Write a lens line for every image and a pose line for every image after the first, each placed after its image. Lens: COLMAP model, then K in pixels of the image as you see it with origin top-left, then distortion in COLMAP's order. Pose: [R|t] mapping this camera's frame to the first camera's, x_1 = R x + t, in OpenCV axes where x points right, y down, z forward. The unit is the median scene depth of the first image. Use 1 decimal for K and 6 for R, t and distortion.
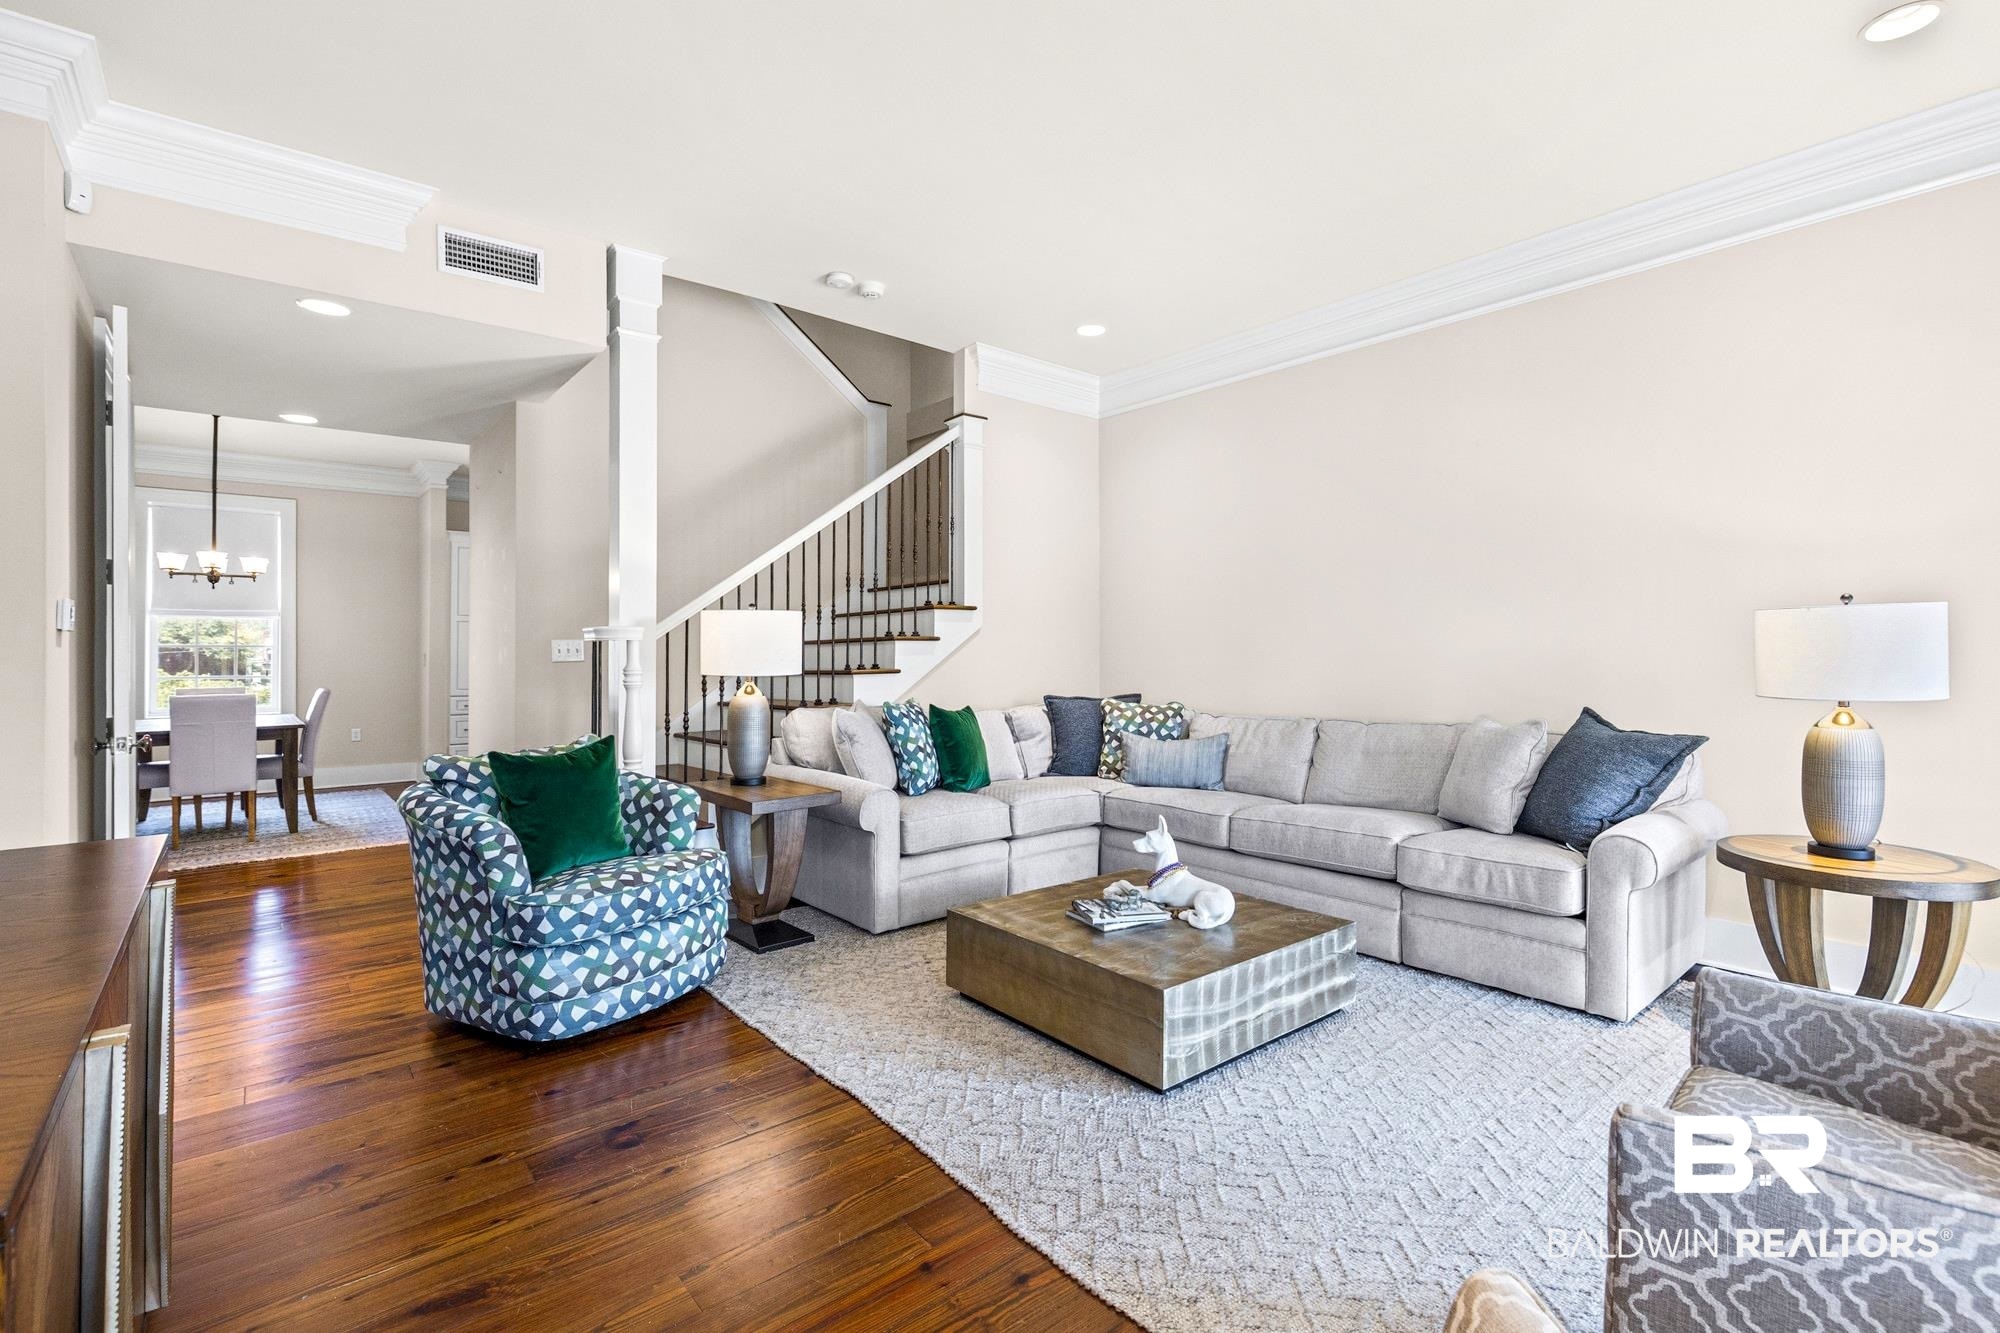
lens RADIAL K [[919.5, 0, 1014.5], [0, 919.5, 652.4], [0, 0, 1]] dist [-0.003310, -0.000203]
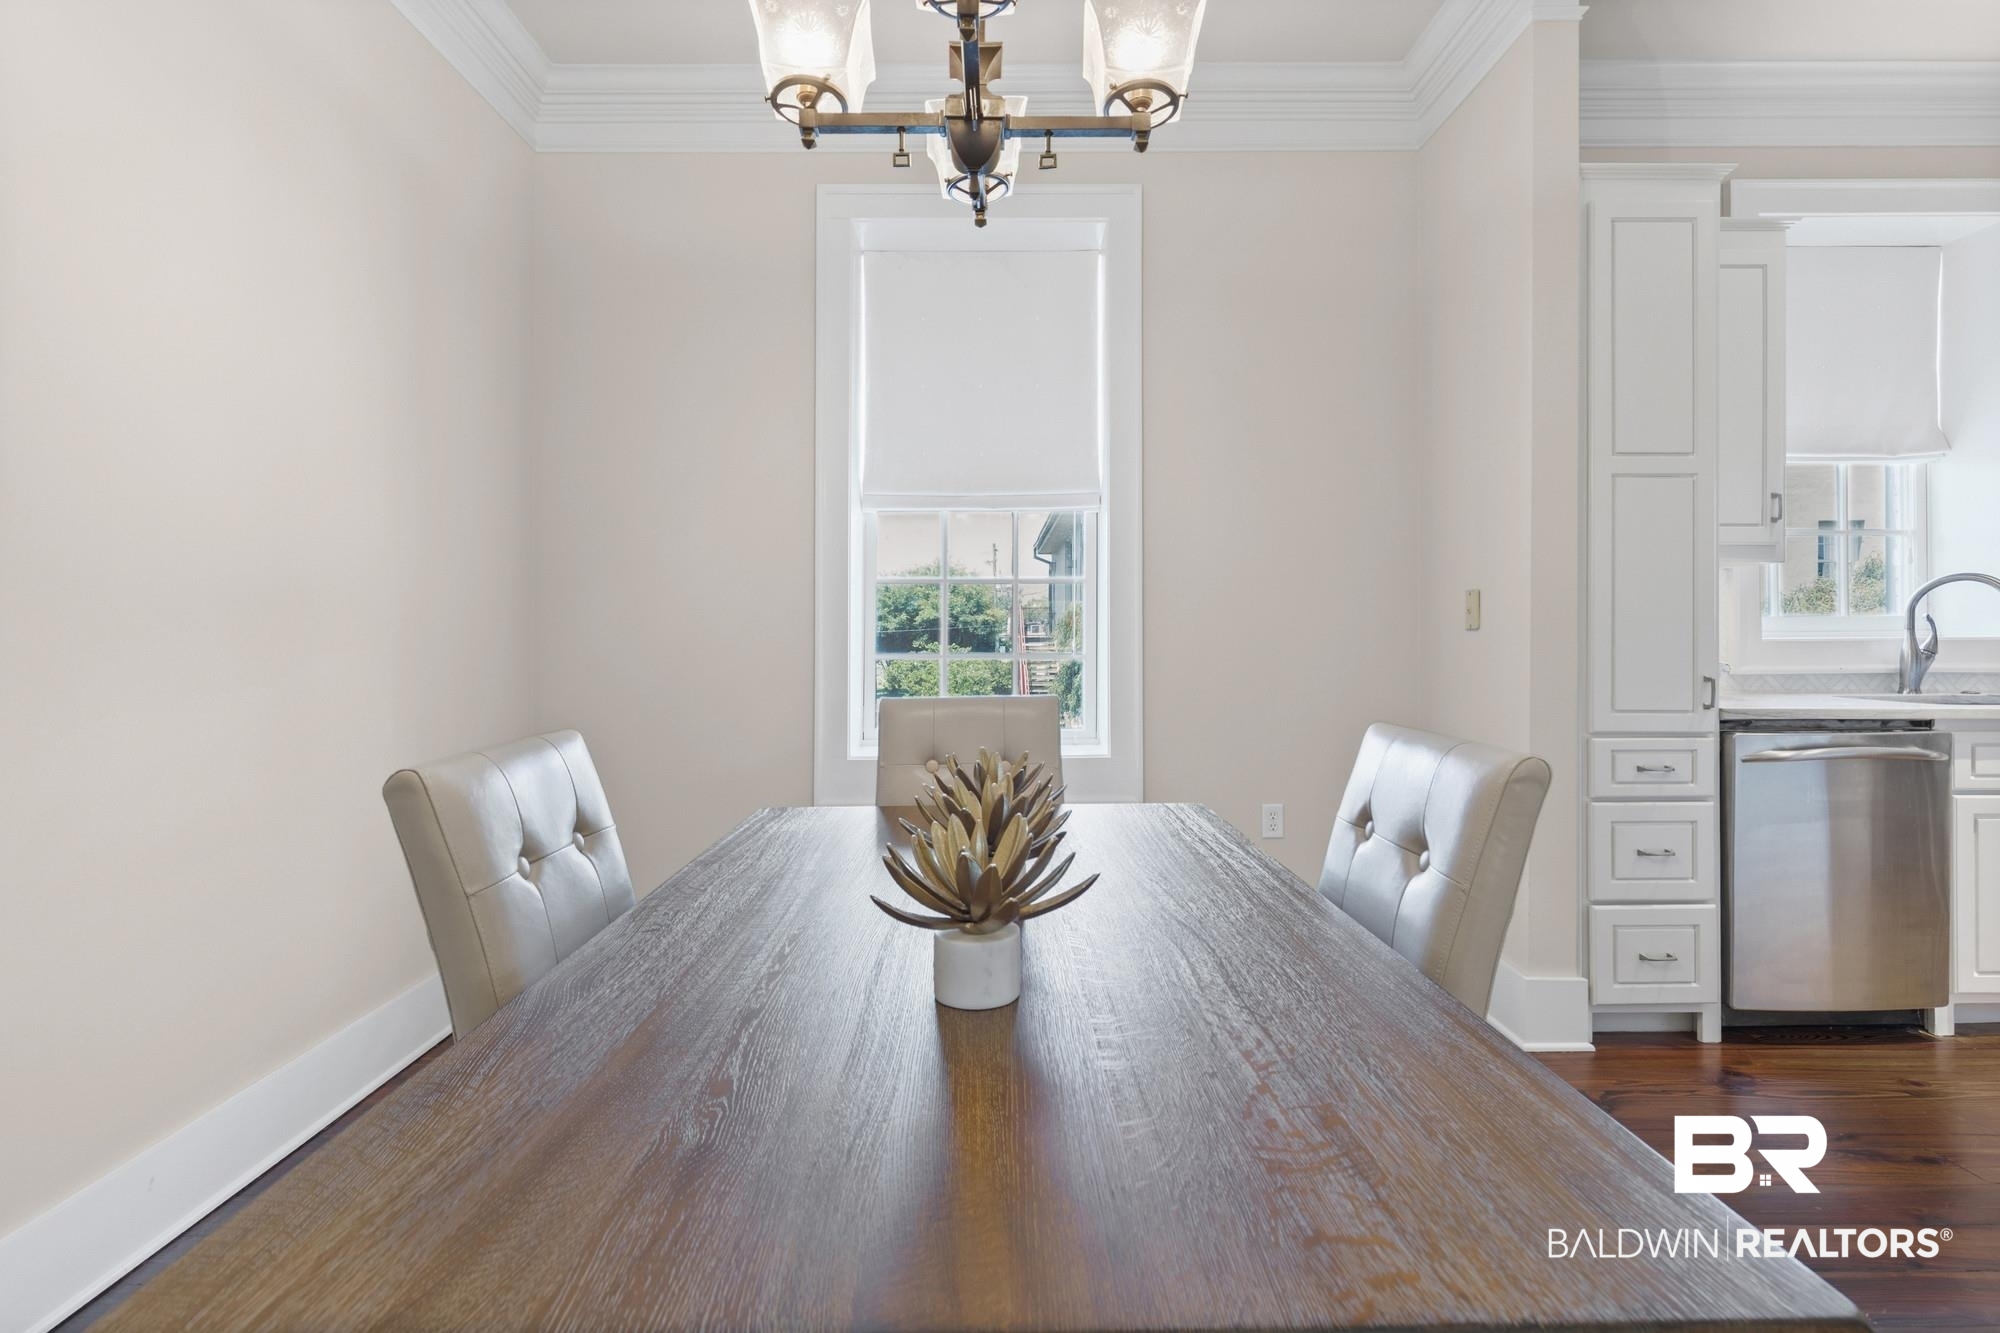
lens RADIAL K [[919.5, 0, 982.4], [0, 919.5, 637.3], [0, 0, 1]] dist [-0.003310, -0.000203]
pose [[0.759359, 0.003554, -0.650662, -0.746304], [0.001252, 0.999975, 0.006923, 0.019990], [0.650671, -0.006072, 0.759336, 0.853663]]
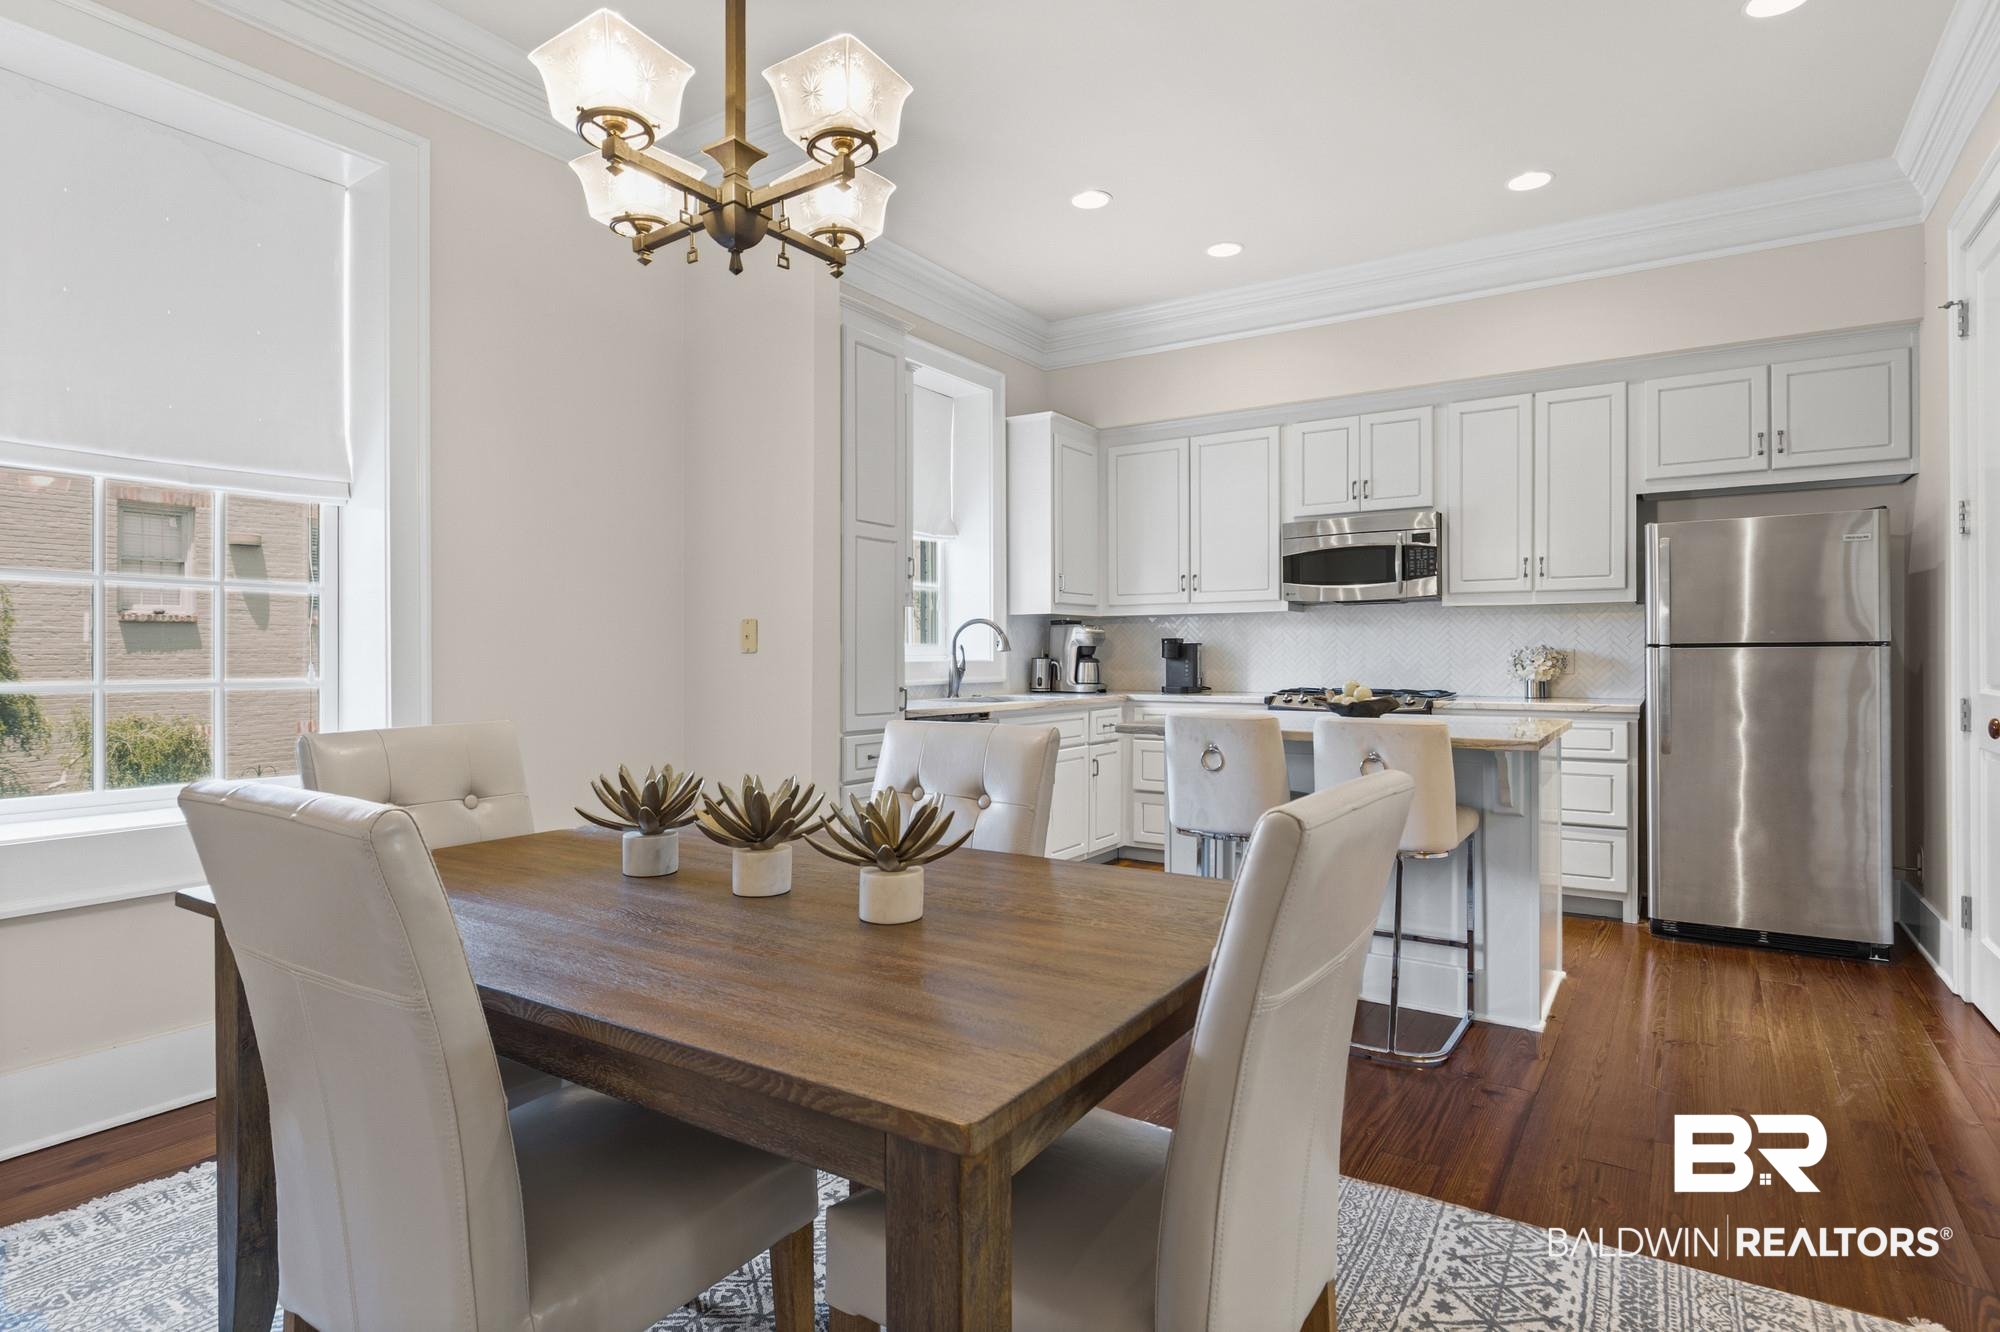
lens RADIAL K [[1034.6, 0, 1002.1], [0, 1034.6, 663.9], [0, 0, 1]] dist [-0.016574, 0.001336]
pose [[0.959148, 0.004080, 0.282877, -0.878005], [-0.007176, 0.999925, 0.009908, 0.018972], [-0.282815, -0.011533, 0.959105, 0.748699]]
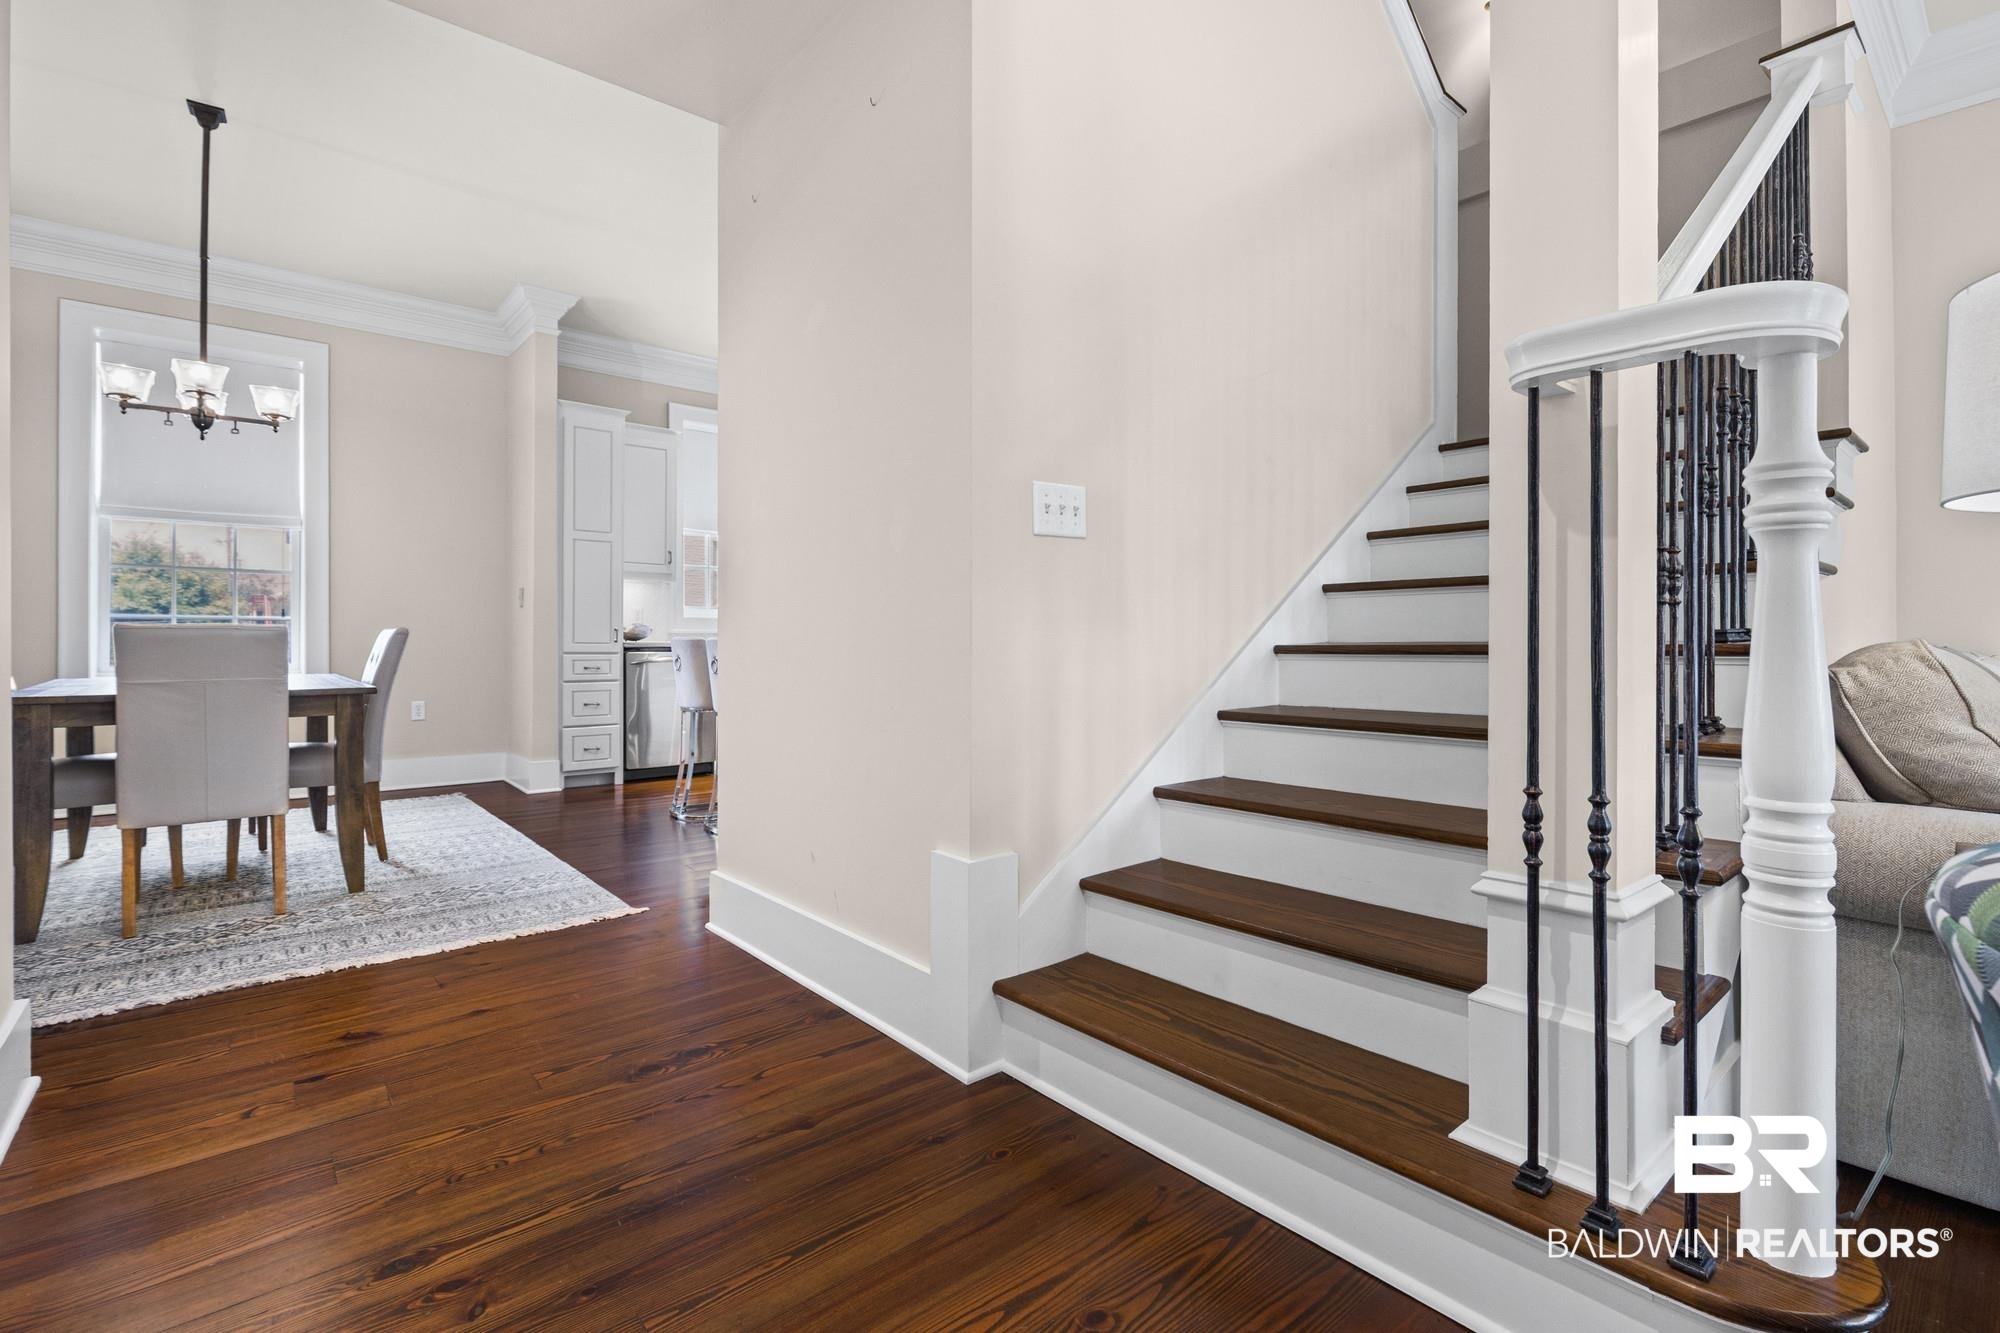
lens RADIAL K [[919.5, 0, 1009.8], [0, 919.5, 654.2], [0, 0, 1]] dist [-0.003310, -0.000203]
pose [[0.999908, 0.010653, 0.008399, -0.392798], [-0.010797, 0.999791, 0.017384, 0.044561], [-0.008212, -0.017473, 0.999814, 0.444430]]
